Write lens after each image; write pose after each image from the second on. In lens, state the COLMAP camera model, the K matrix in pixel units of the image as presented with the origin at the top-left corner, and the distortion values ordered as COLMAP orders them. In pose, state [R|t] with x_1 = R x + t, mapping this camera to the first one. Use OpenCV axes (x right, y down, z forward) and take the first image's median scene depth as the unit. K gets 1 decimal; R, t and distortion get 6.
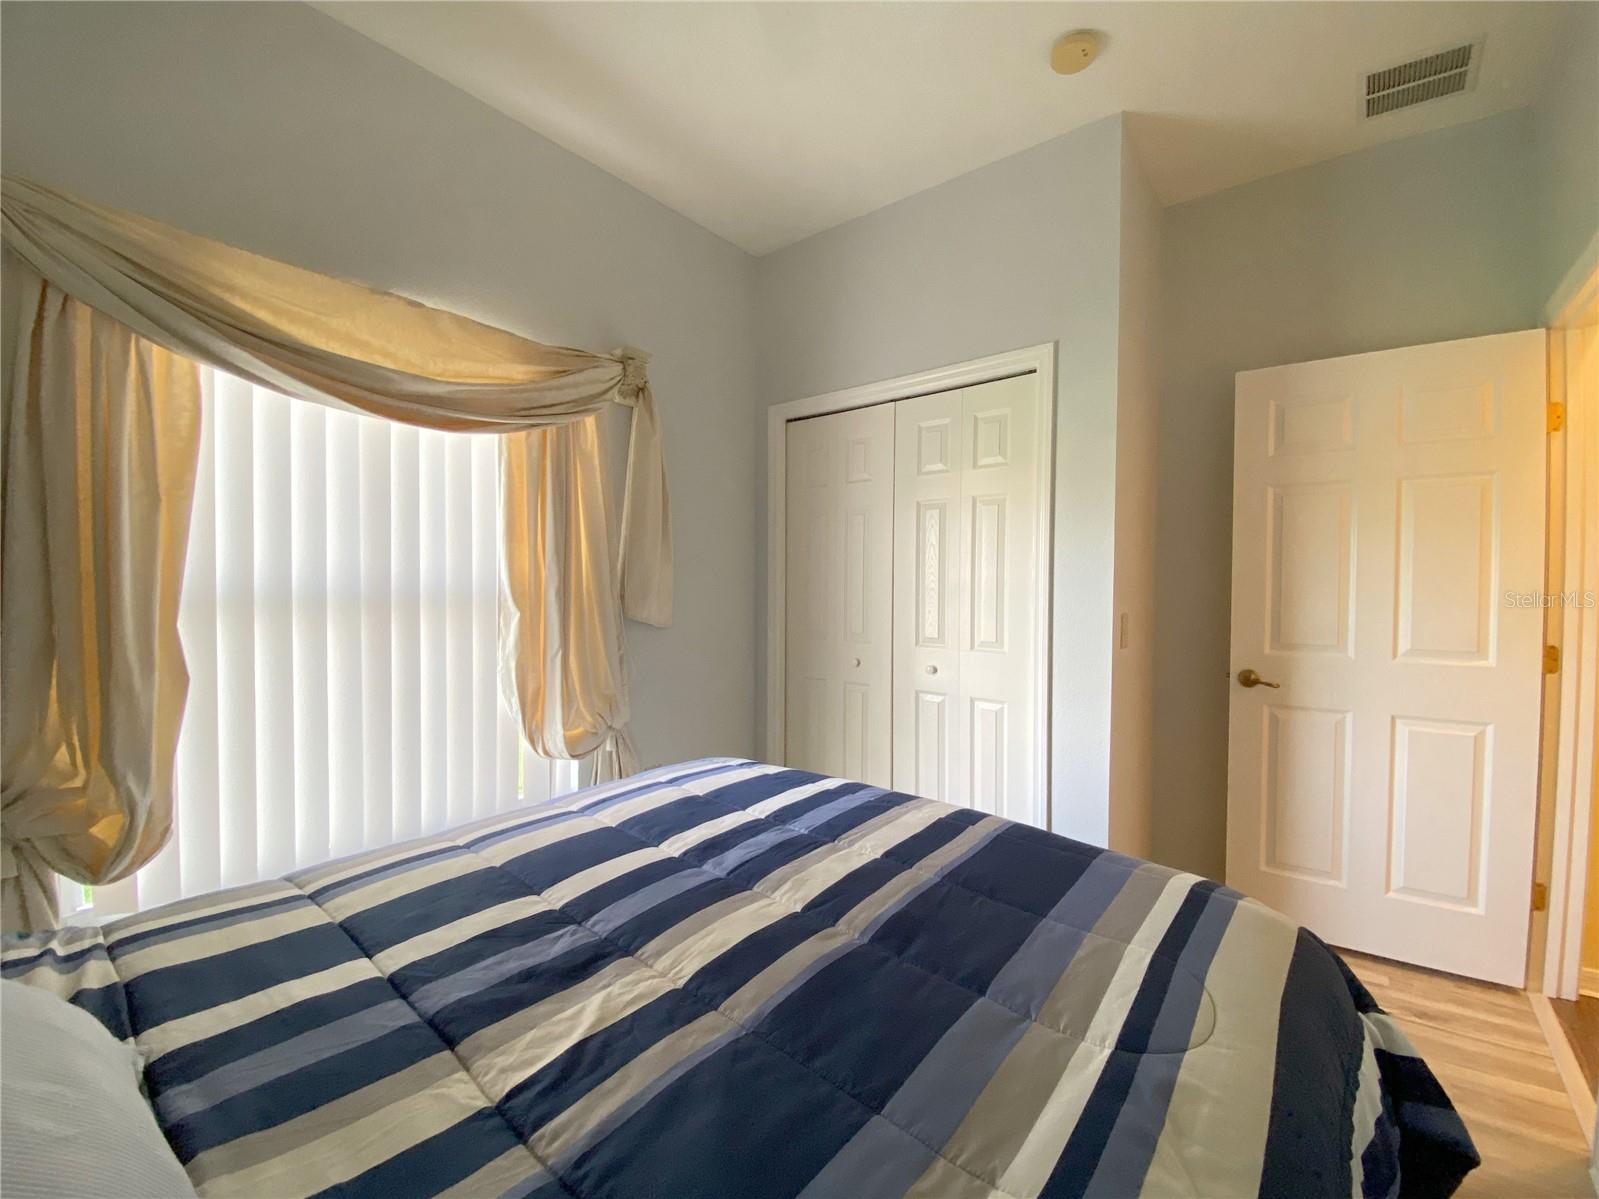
lens RADIAL K [[649.8, 0, 805.8], [0, 649.8, 597.9], [0, 0, 1]] dist [-0.004270, -0.007157]
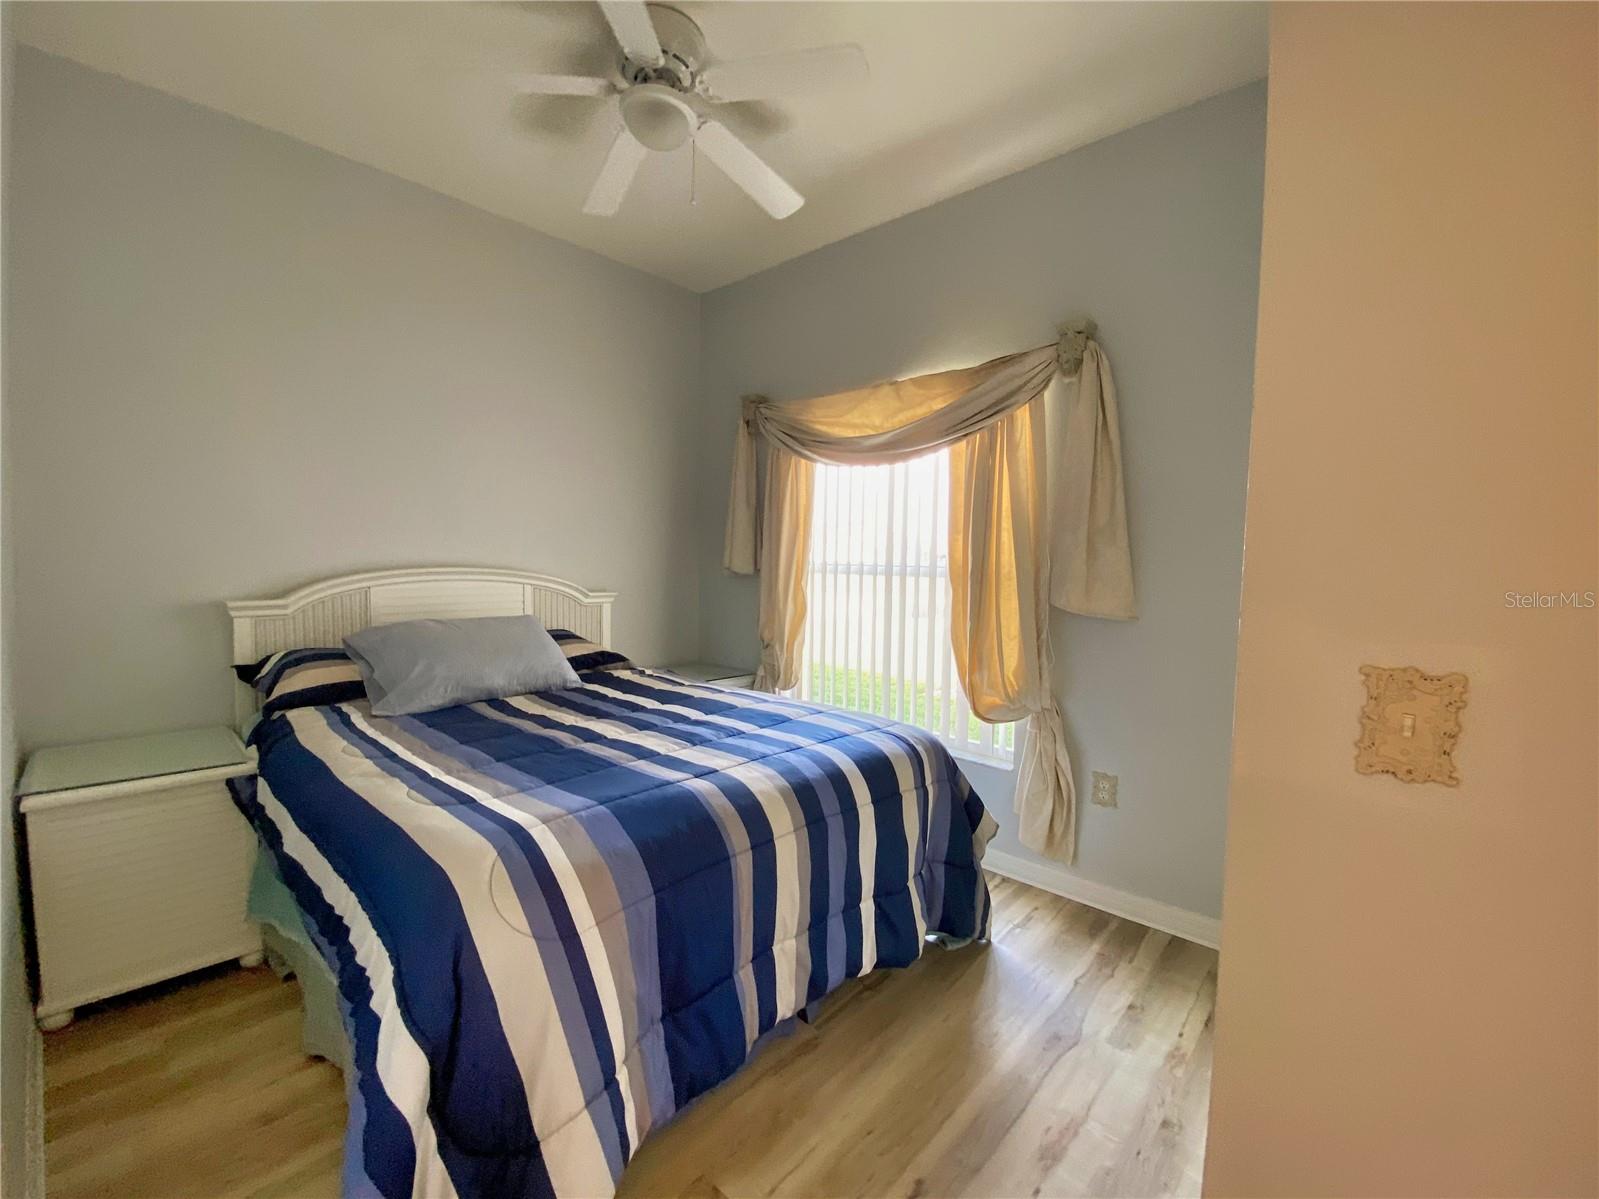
lens RADIAL K [[649.8, 0, 805.8], [0, 649.8, 601.6], [0, 0, 1]] dist [-0.004270, -0.007157]
pose [[-0.059169, 0.044275, -0.997266, 1.075078], [-0.038197, 0.998184, 0.046582, -0.003227], [0.997517, 0.040849, -0.057370, 1.006702]]
